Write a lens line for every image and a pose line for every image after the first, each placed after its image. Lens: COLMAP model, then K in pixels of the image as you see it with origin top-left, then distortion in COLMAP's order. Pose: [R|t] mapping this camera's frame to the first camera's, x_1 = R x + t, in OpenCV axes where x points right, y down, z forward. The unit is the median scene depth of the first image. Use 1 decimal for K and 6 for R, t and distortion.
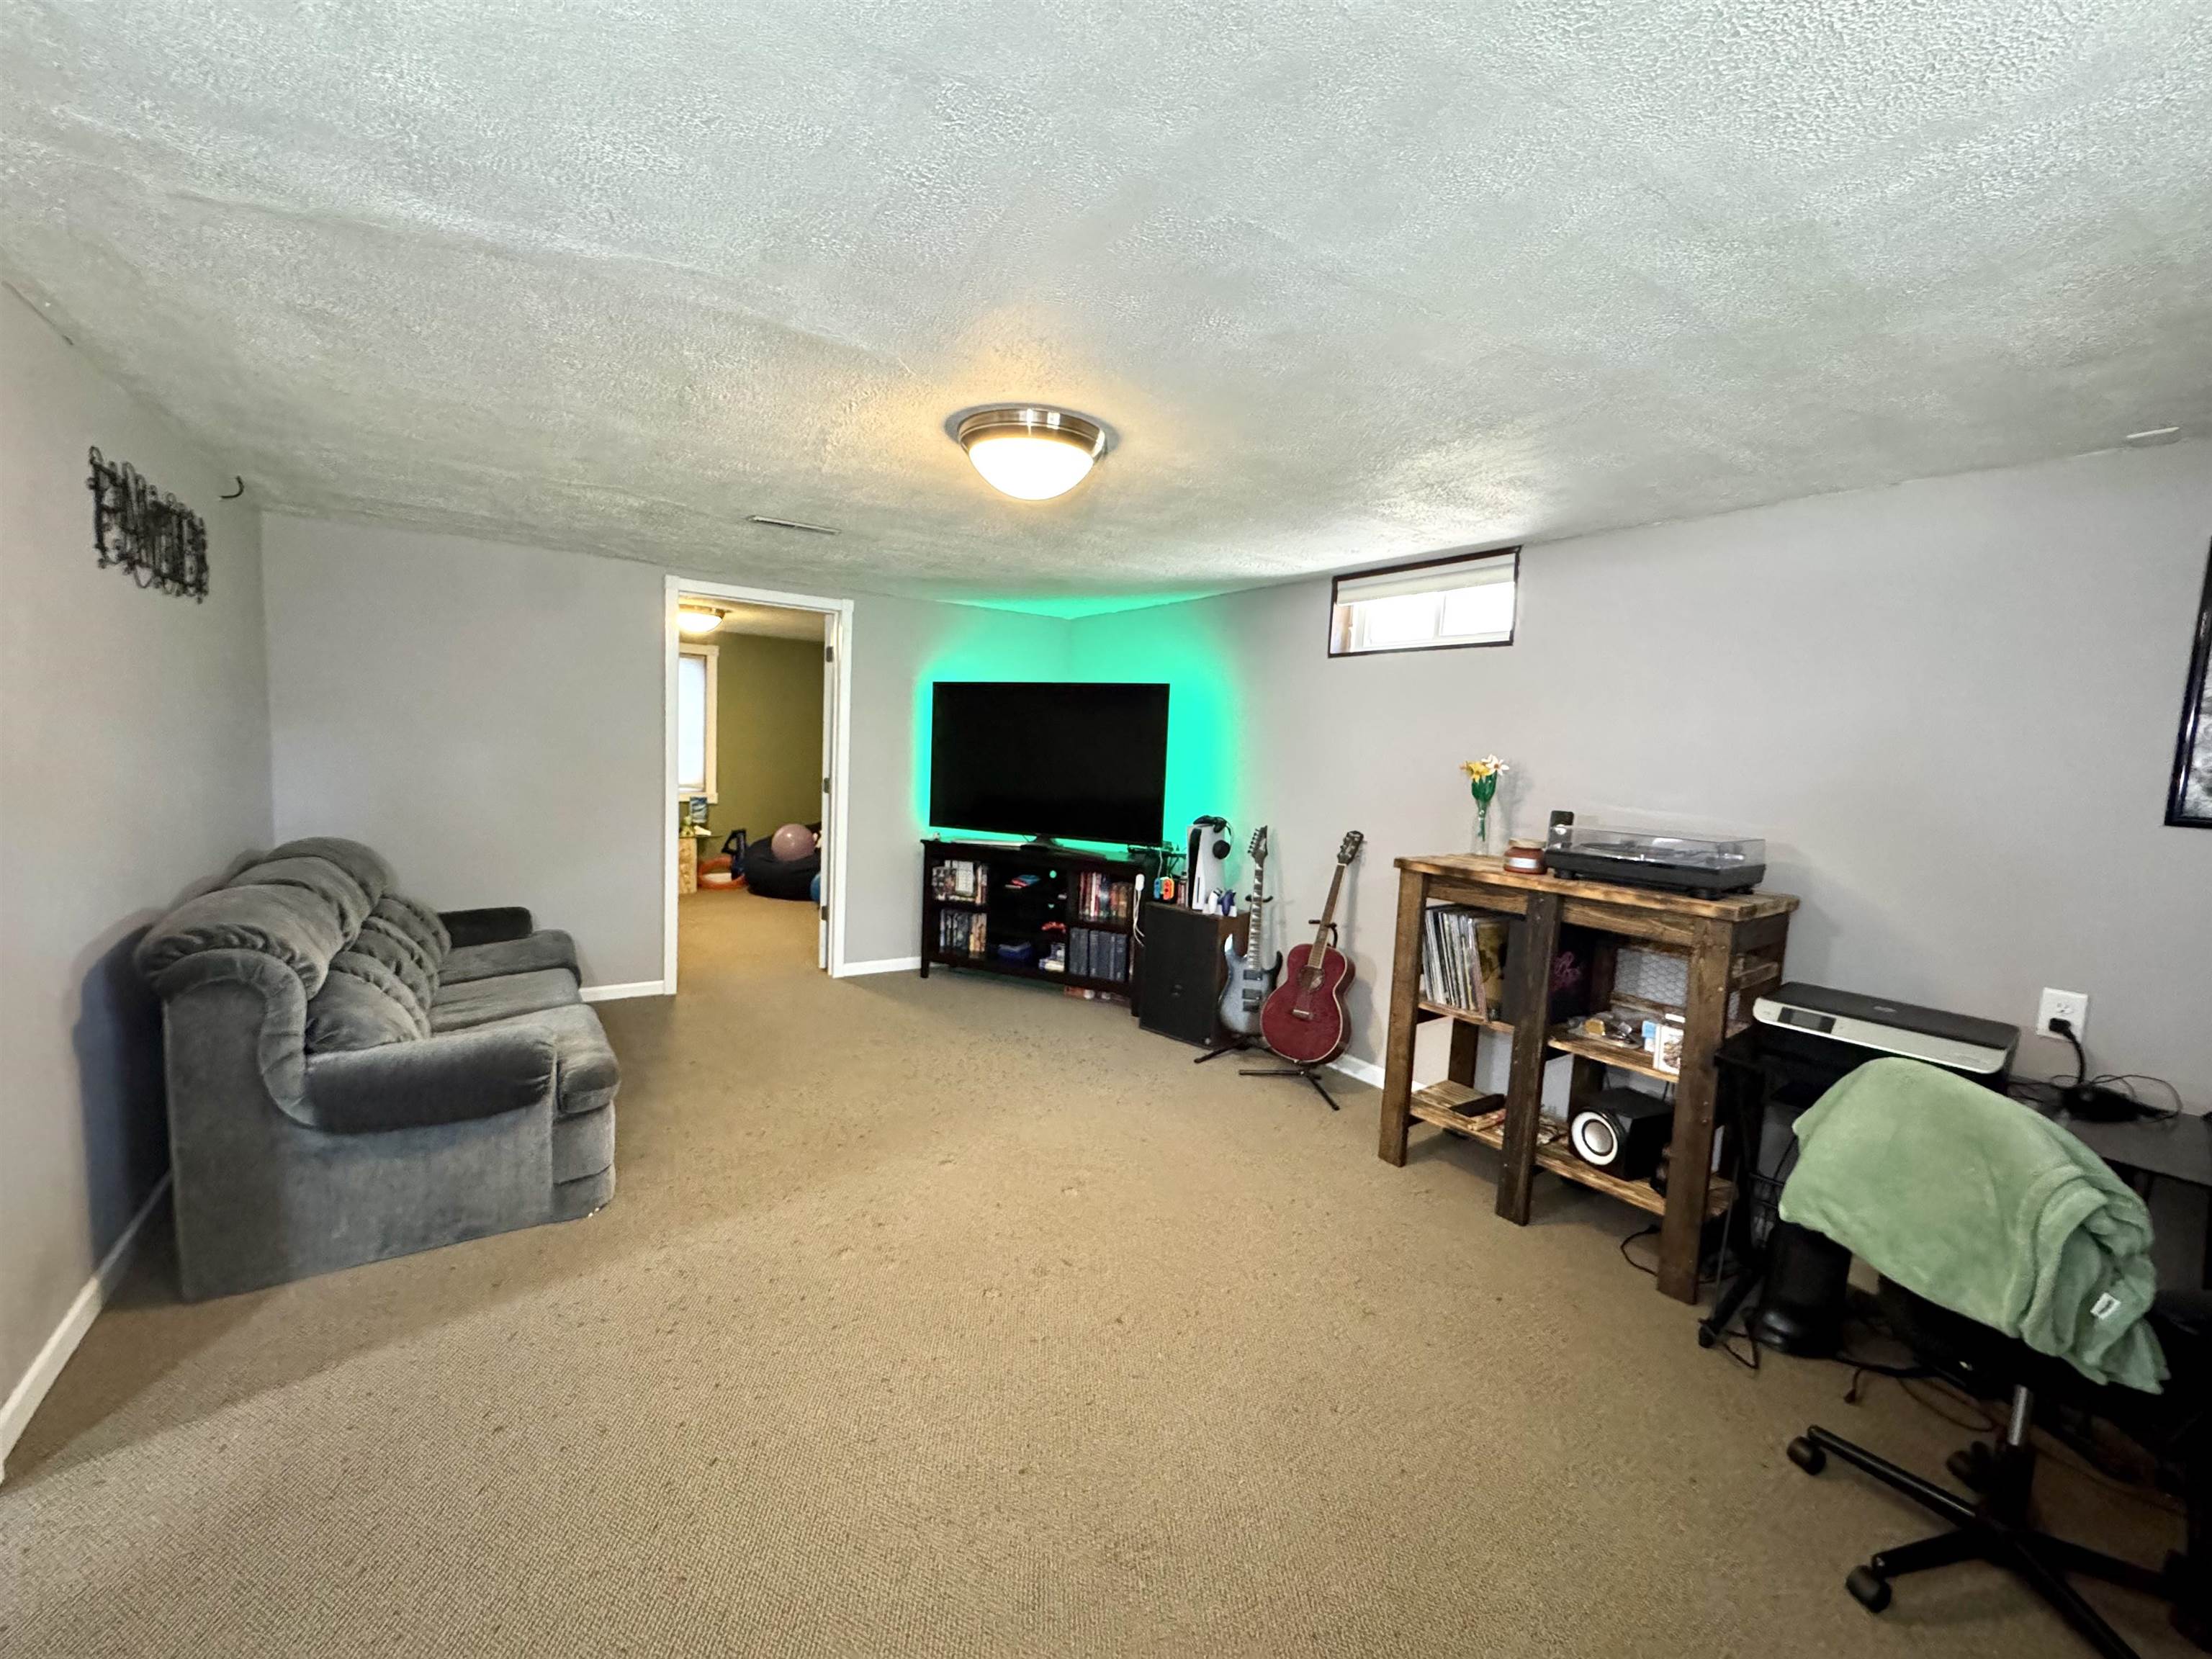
lens RADIAL K [[884.9, 0, 1113.5], [0, 884.9, 833.0], [0, 0, 1]] dist [-0.003504, 0.000356]
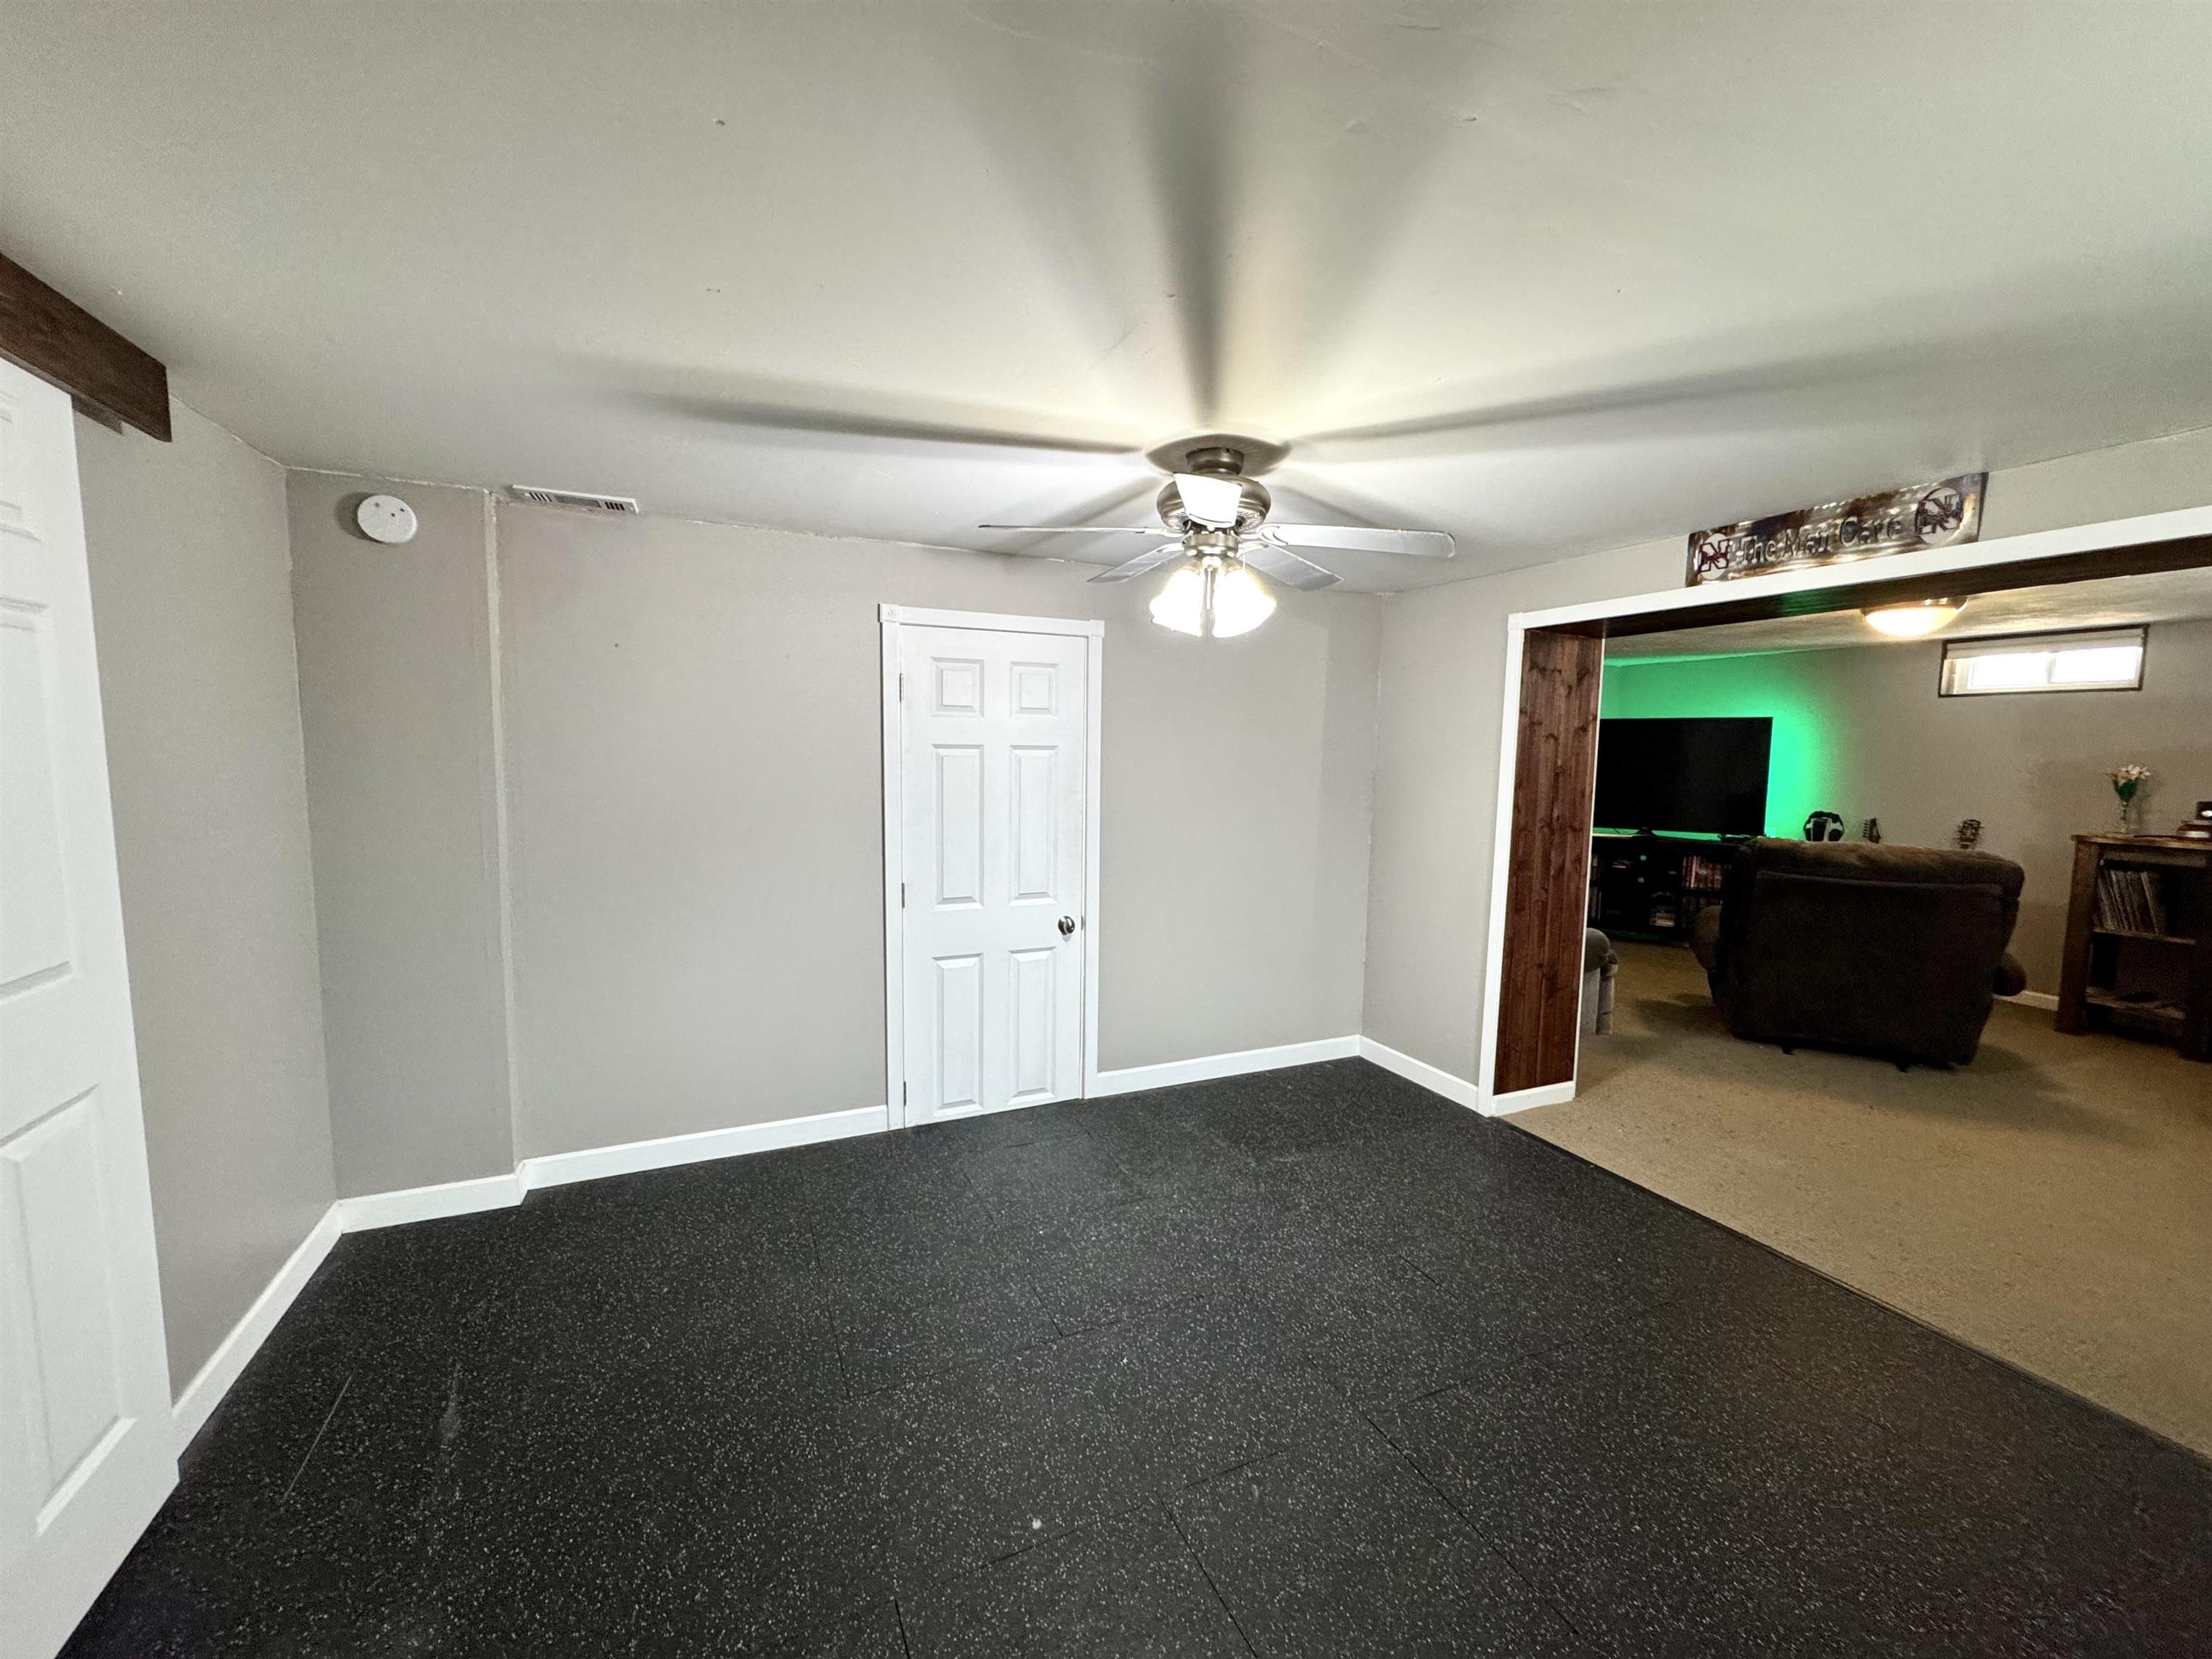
lens RADIAL K [[884.9, 0, 1098.0], [0, 884.9, 826.4], [0, 0, 1]] dist [-0.003504, 0.000356]
pose [[0.981388, -0.015851, -0.191379, -0.764252], [0.012548, 0.999751, -0.018458, 0.015846], [0.191624, 0.015713, 0.981343, -0.603517]]
